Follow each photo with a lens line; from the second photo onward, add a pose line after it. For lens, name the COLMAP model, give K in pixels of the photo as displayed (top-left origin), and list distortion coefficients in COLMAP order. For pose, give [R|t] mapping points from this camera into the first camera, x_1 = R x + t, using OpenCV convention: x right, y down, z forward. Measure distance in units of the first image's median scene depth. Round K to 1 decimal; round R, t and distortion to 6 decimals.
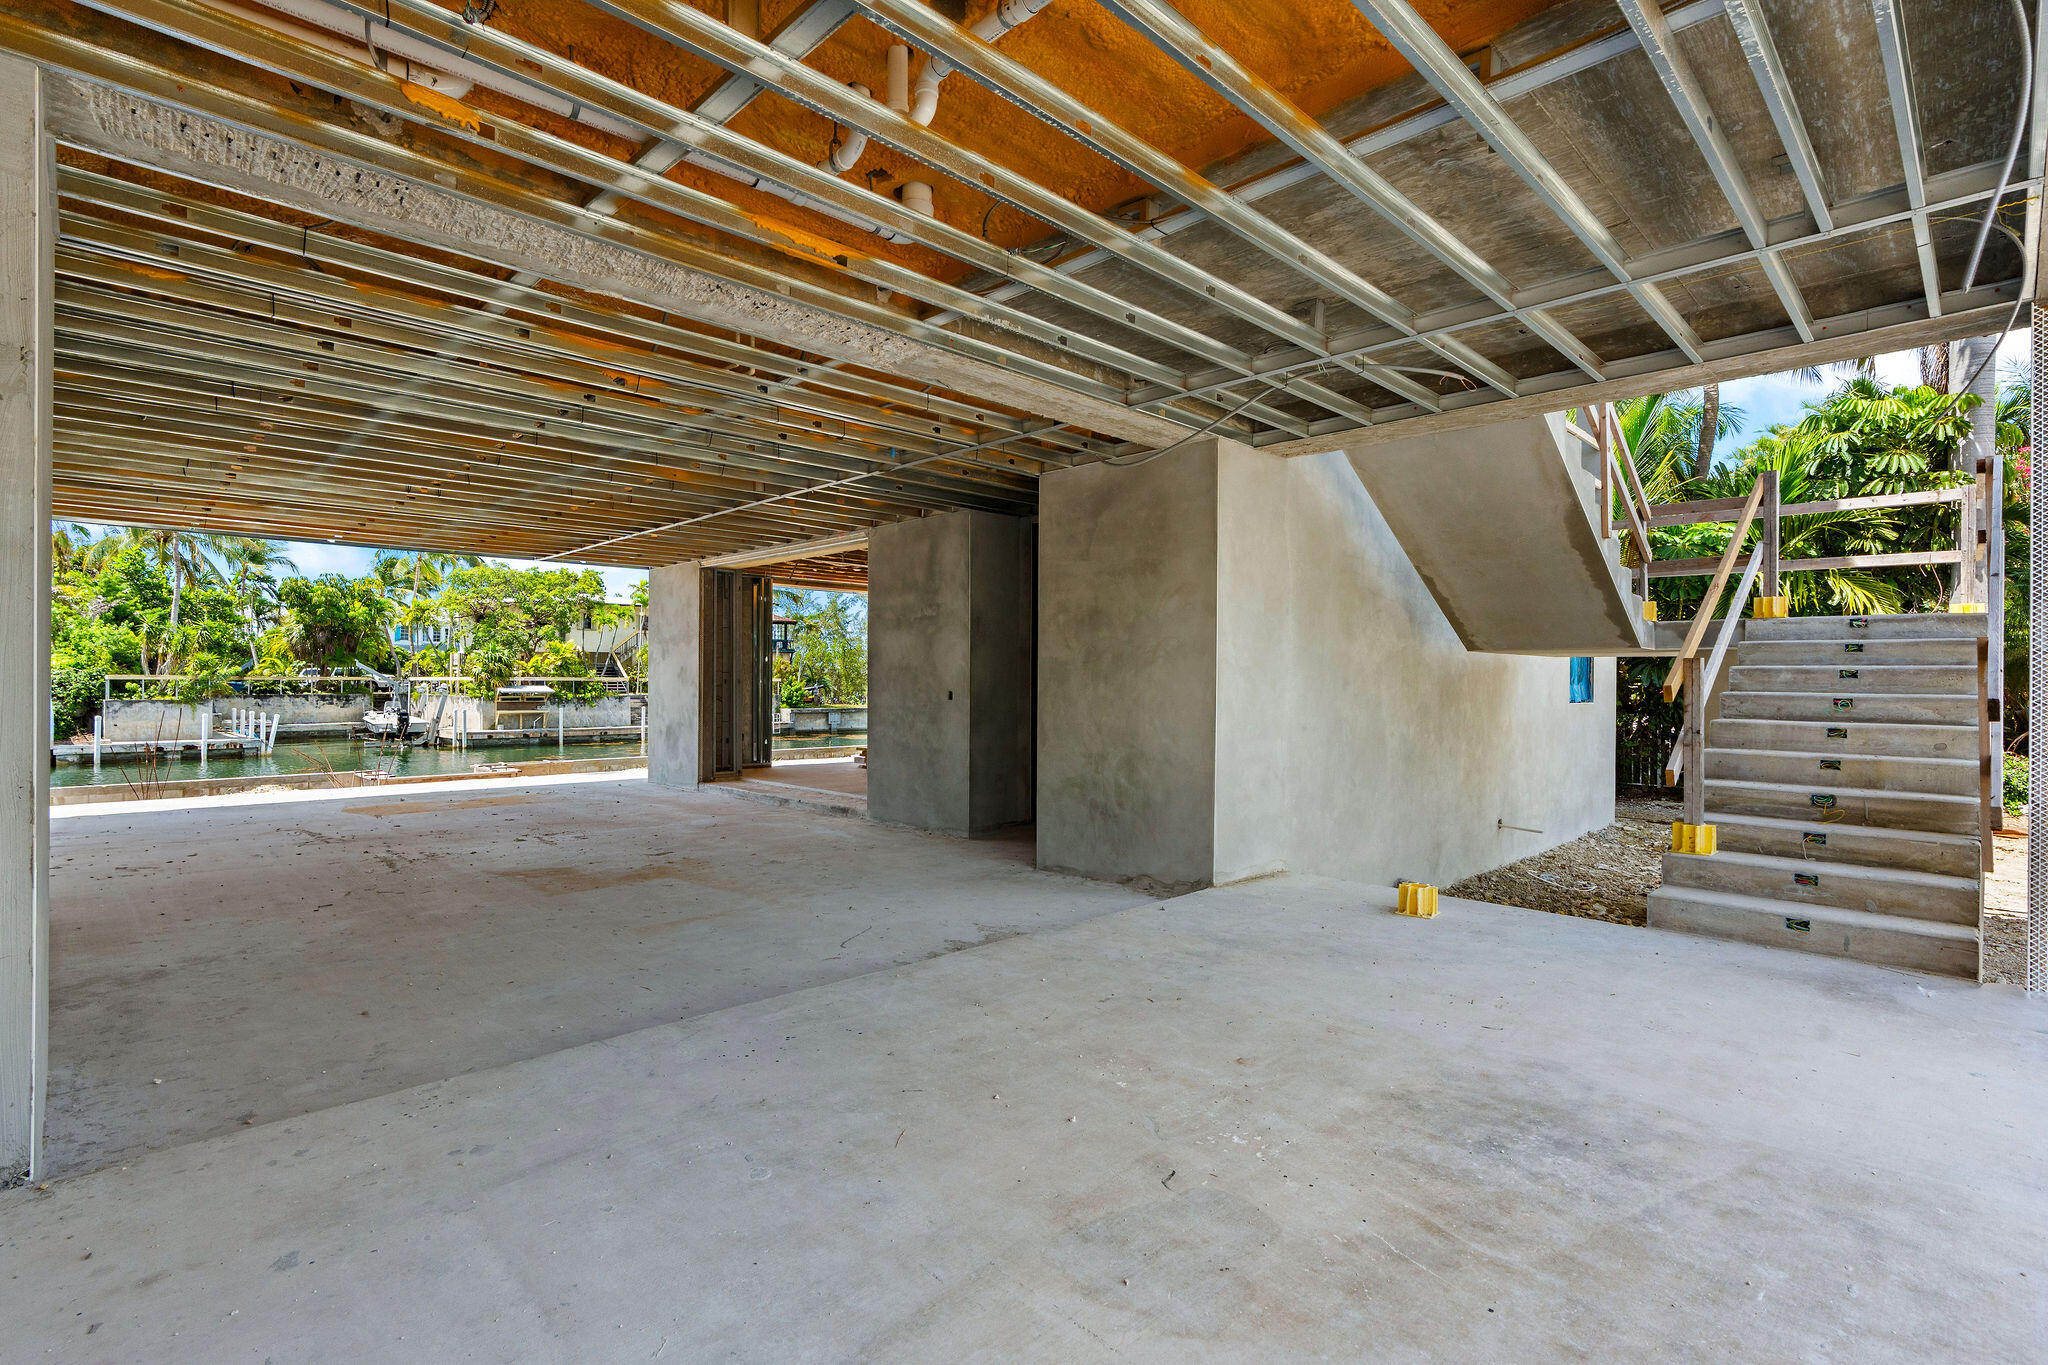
lens RADIAL K [[958.6, 0, 1028.8], [0, 958.6, 686.0], [0, 0, 1]] dist [0.000130, 0.000040]
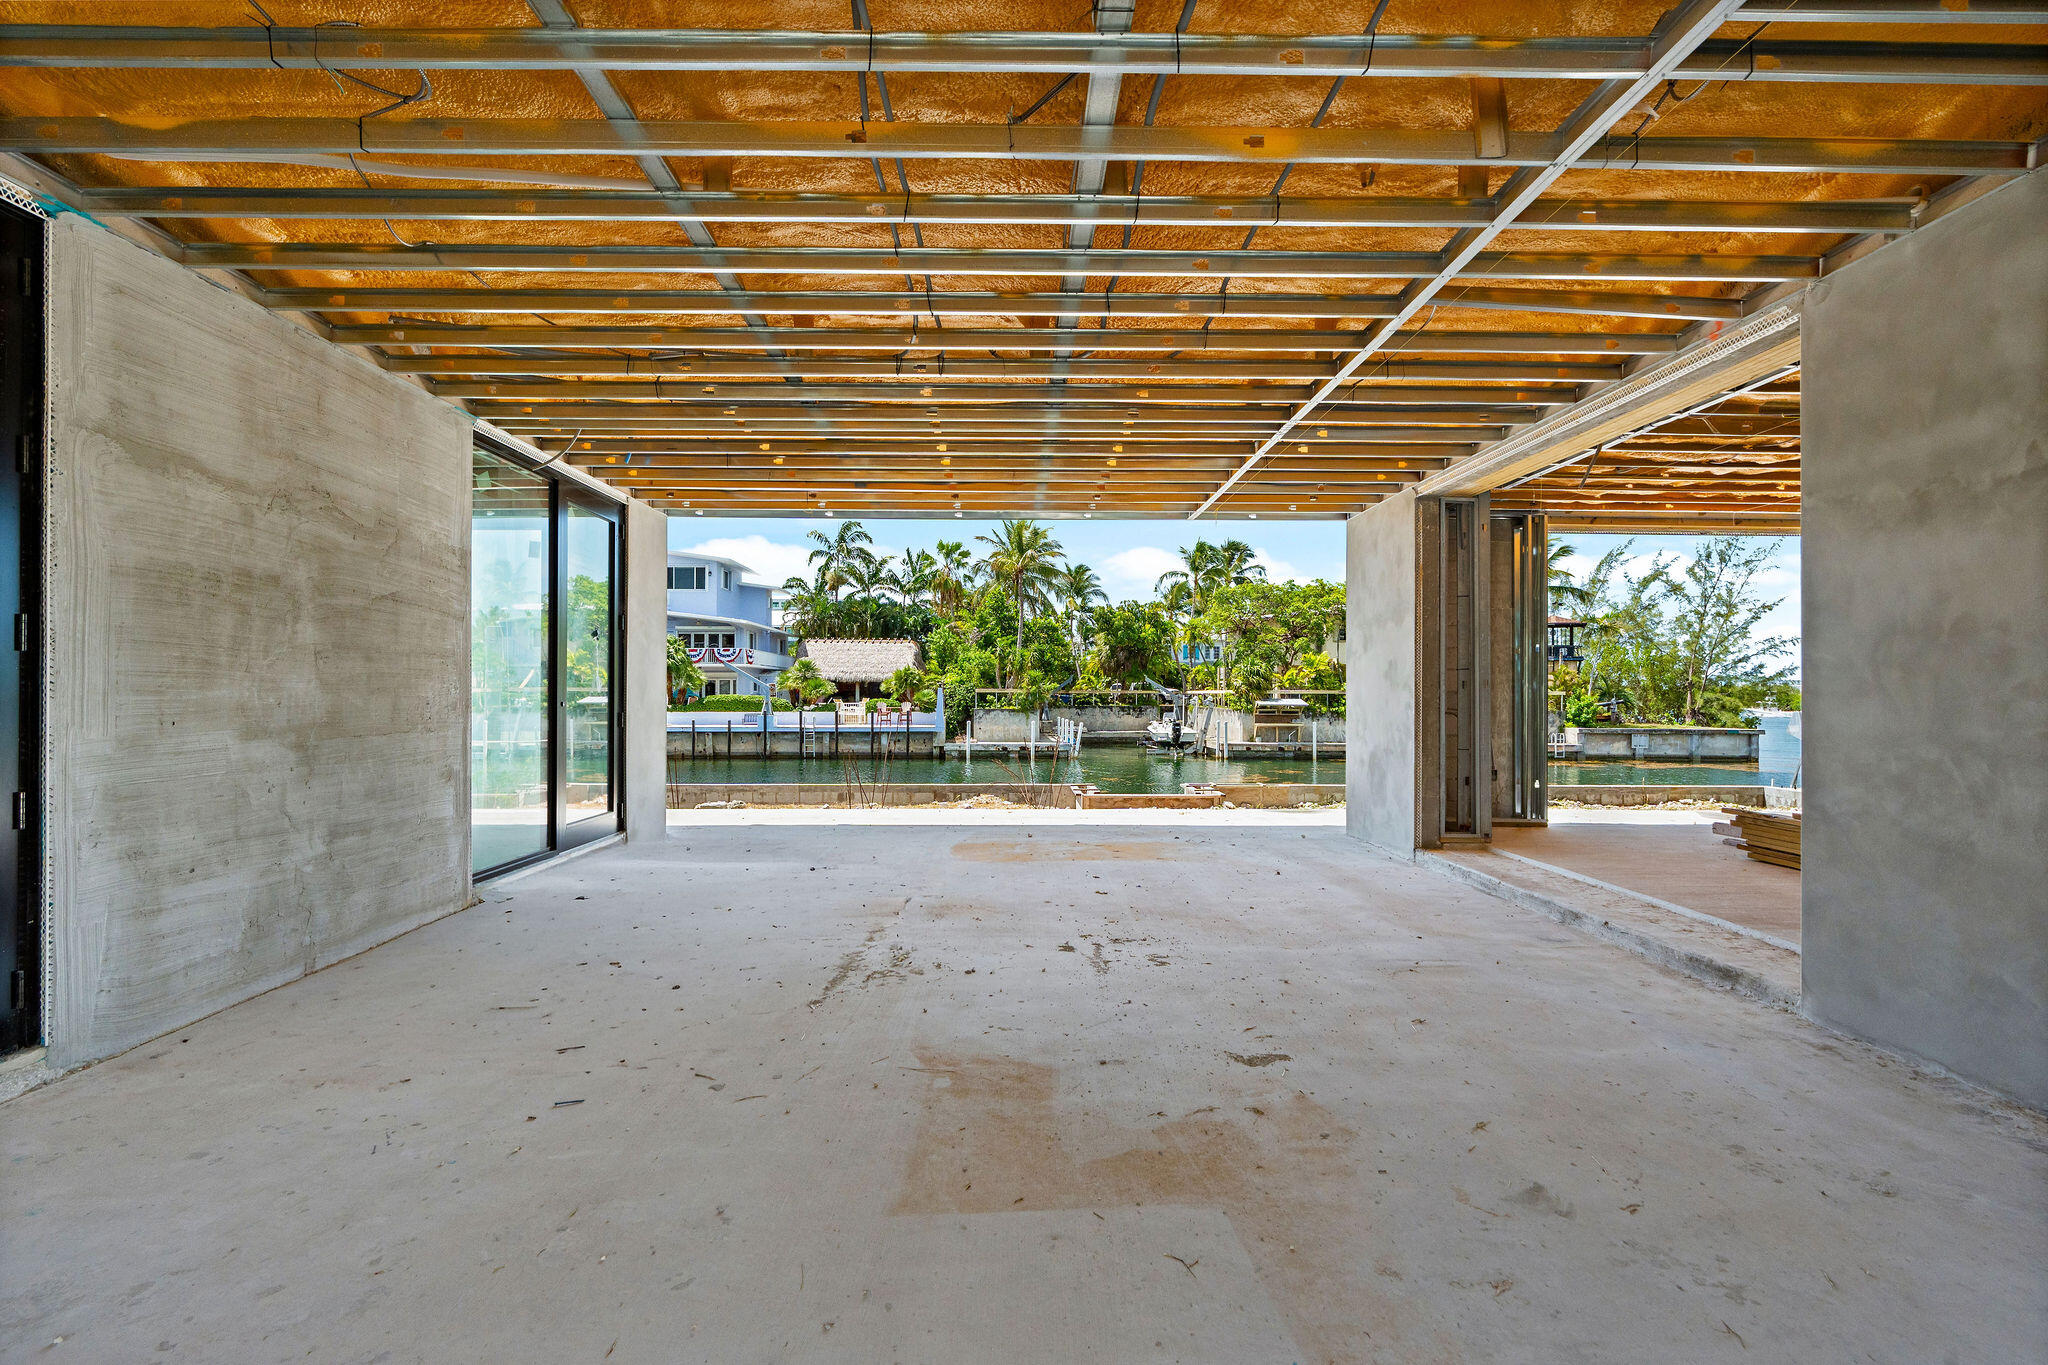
lens RADIAL K [[958.6, 0, 1028.8], [0, 958.6, 686.0], [0, 0, 1]] dist [0.000130, 0.000040]
pose [[0.722358, -0.006593, -0.691488, -0.026140], [-0.004450, 0.999890, -0.014181, 0.001767], [0.691505, 0.013321, 0.722249, 0.102550]]
